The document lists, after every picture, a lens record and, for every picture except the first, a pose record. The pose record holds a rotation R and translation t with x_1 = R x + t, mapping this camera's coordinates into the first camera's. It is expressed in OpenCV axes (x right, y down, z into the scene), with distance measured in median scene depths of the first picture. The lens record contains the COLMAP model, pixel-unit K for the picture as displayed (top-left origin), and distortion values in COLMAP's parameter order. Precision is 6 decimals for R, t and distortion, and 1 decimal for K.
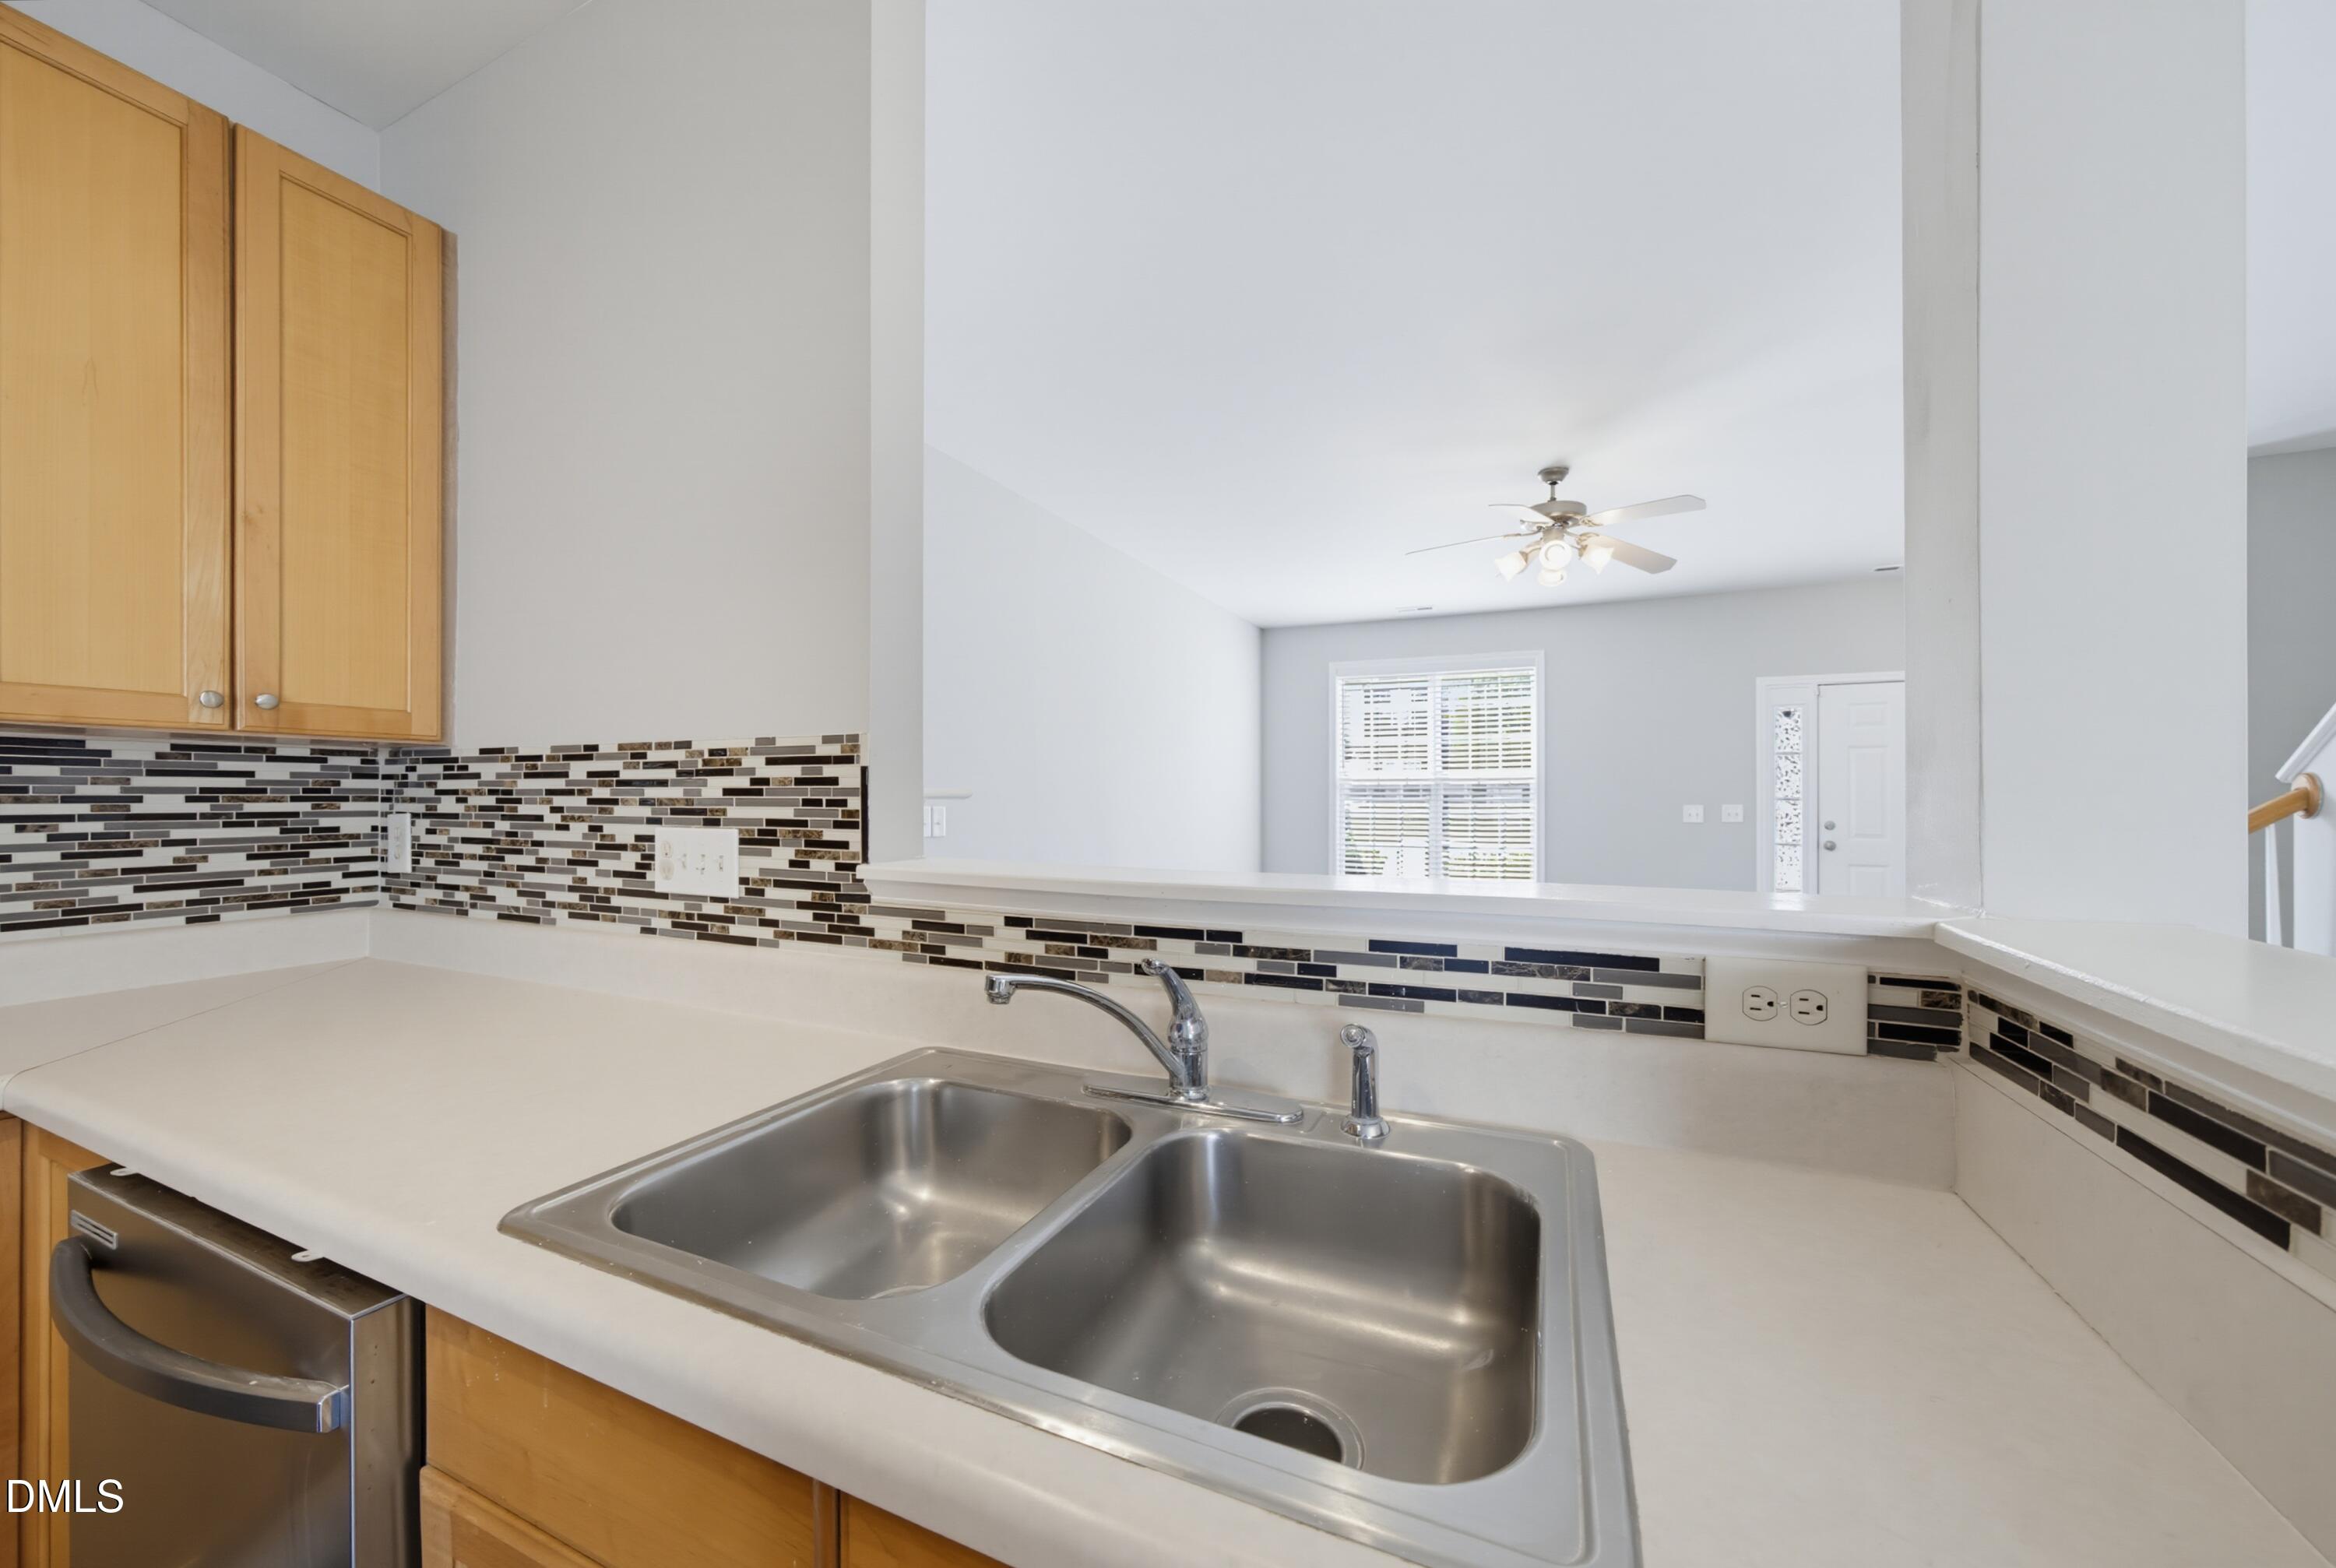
lens RADIAL K [[861.9, 0, 1172.1], [0, 861.9, 793.9], [0, 0, 1]] dist [0.001662, 0.001119]
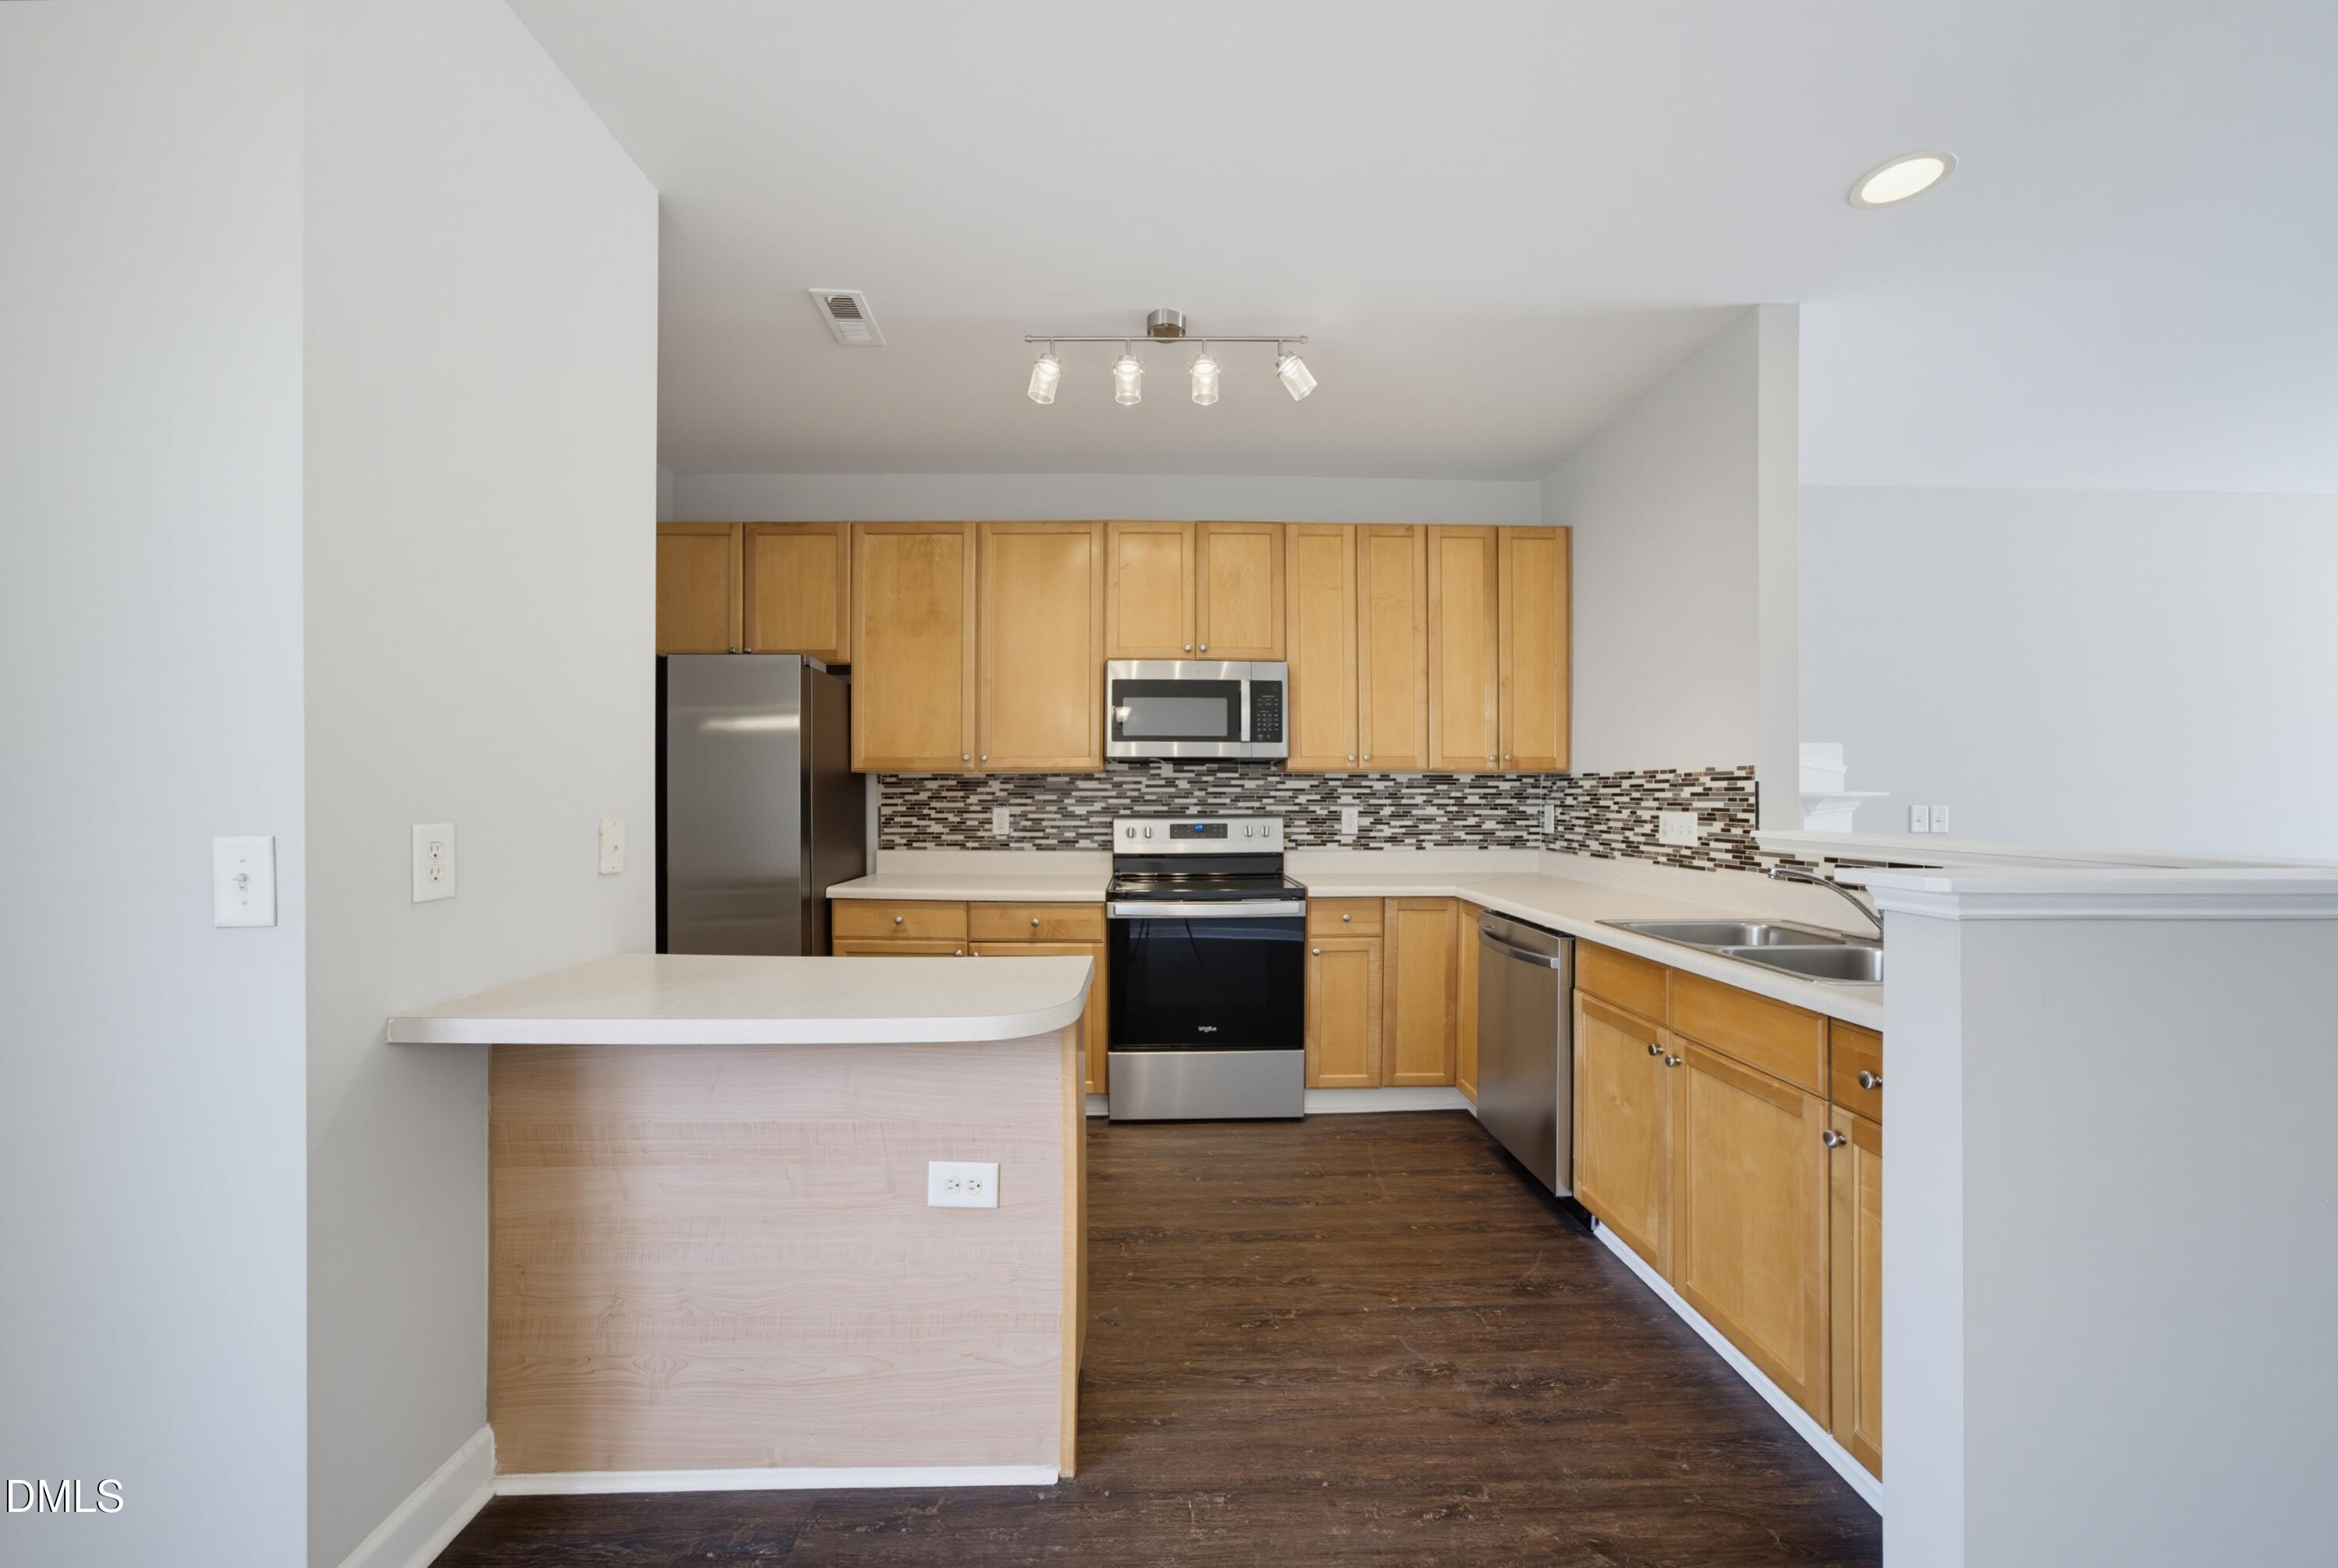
lens RADIAL K [[862.7, 0, 1153.1], [0, 862.7, 800.9], [0, 0, 1]] dist [0.001662, 0.001119]
pose [[0.430049, 0.002957, -0.902801, 0.670224], [0.003615, 0.999981, 0.004997, -0.001296], [0.902798, -0.005413, 0.430031, -0.882523]]
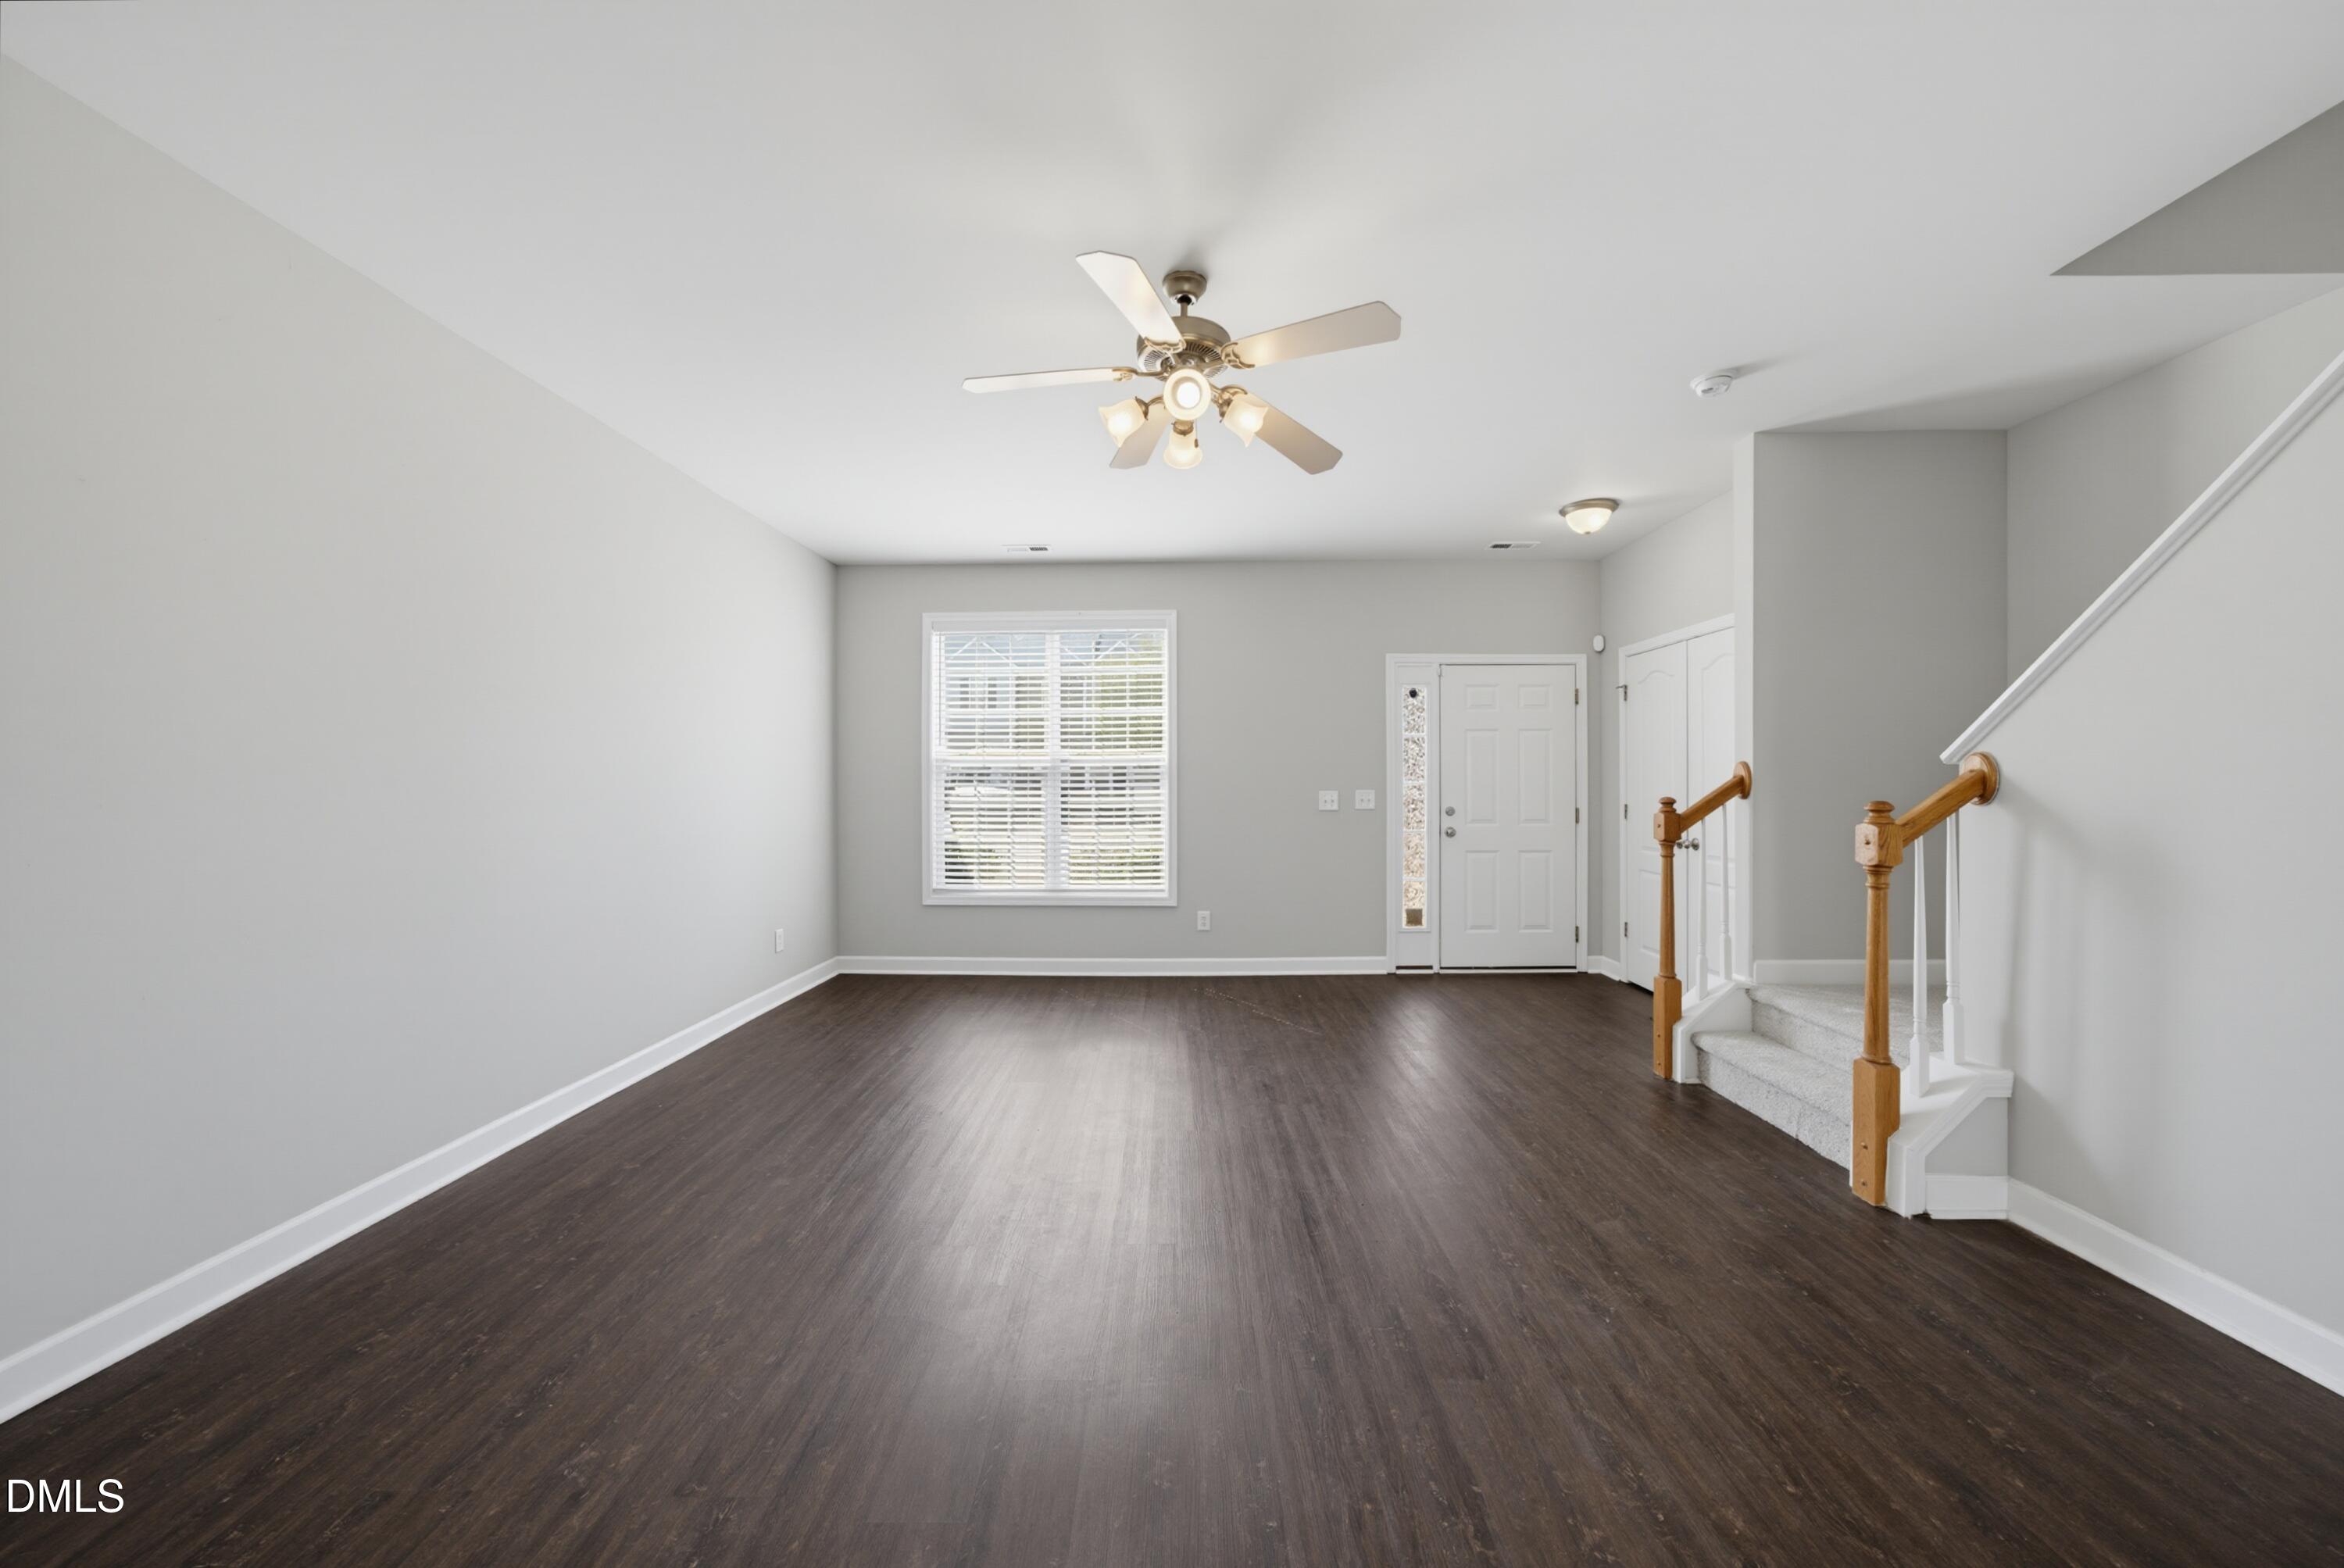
lens RADIAL K [[790.0, 0, 1172.9], [0, 790.0, 771.3], [0, 0, 1]] dist [-0.009517, 0.000951]
pose [[0.921849, 0.002240, 0.387542, 0.504959], [0.001537, 0.999954, -0.009436, 0.001020], [-0.387545, 0.009294, 0.921804, 1.133819]]
